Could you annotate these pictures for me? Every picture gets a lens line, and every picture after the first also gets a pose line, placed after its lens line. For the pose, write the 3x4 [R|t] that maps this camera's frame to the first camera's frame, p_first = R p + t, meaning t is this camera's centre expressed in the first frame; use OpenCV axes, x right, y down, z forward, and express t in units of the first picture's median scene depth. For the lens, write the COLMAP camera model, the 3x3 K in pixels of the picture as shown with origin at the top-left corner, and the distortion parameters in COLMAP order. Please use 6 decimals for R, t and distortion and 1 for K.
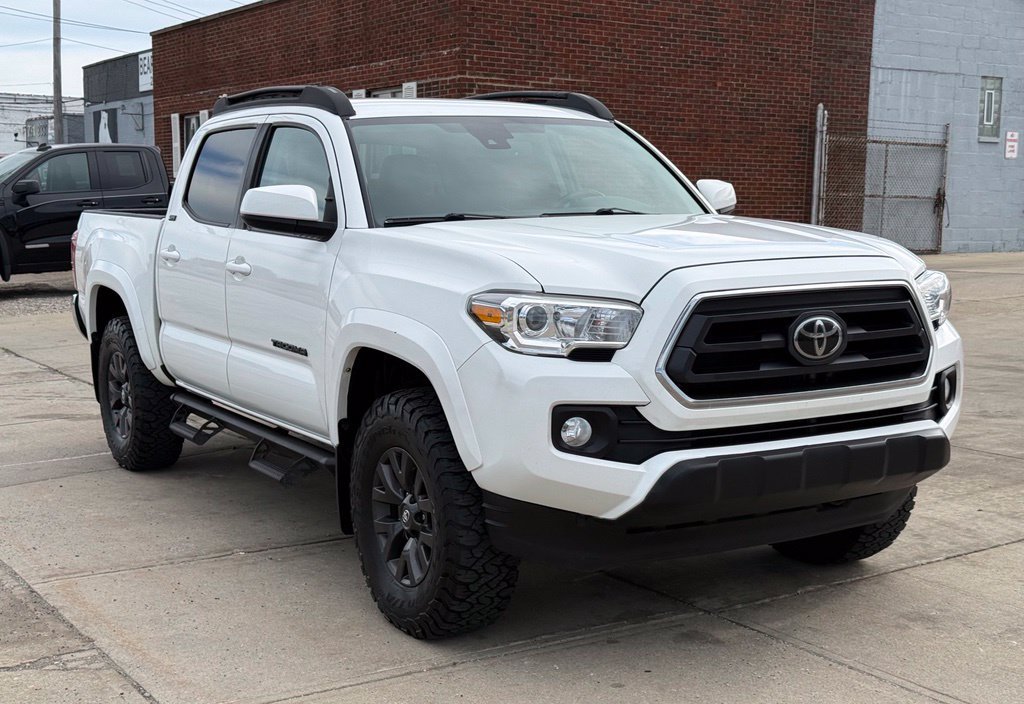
lens RADIAL K [[1423.4, 0, 520.9], [0, 1423.4, 386.0], [0, 0, 1]] dist [0.194099, -0.452087]
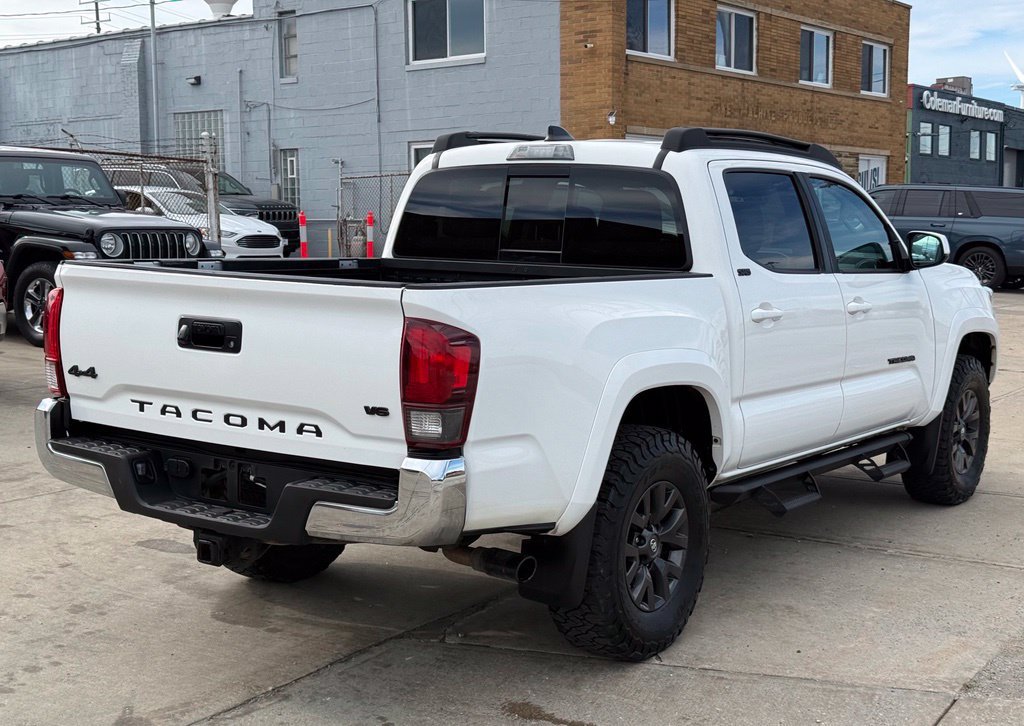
lens RADIAL K [[1431.4, 0, 511.1], [0, 1431.4, 382.7], [0, 0, 1]] dist [0.136658, -0.132193]
pose [[-0.417045, -0.104519, 0.902856, -1.109819], [0.114078, 0.979491, 0.166085, -0.245029], [-0.901698, 0.172261, -0.396568, 1.726656]]
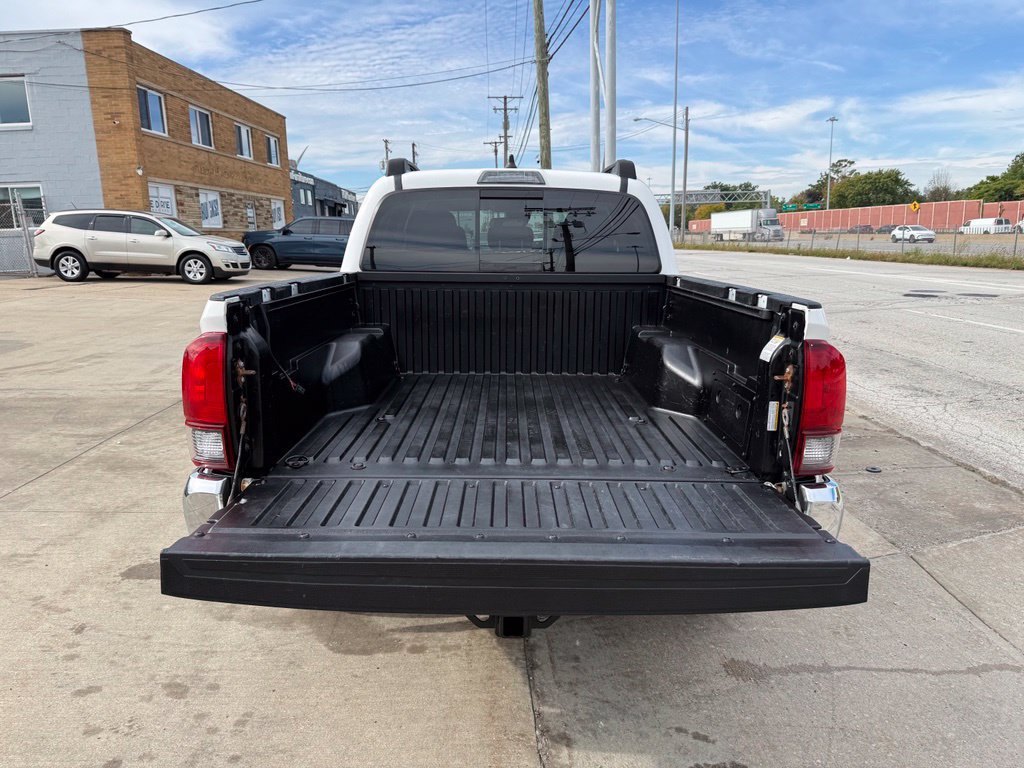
lens RADIAL K [[727.1, 0, 512.0], [0, 727.1, 384.0], [0, 0, 1]] dist [0.020033, -0.032324]
pose [[-0.867047, -0.093707, 0.489334, -0.489867], [0.072380, 0.948043, 0.309799, -0.257570], [-0.492940, 0.304028, -0.815216, 1.826896]]
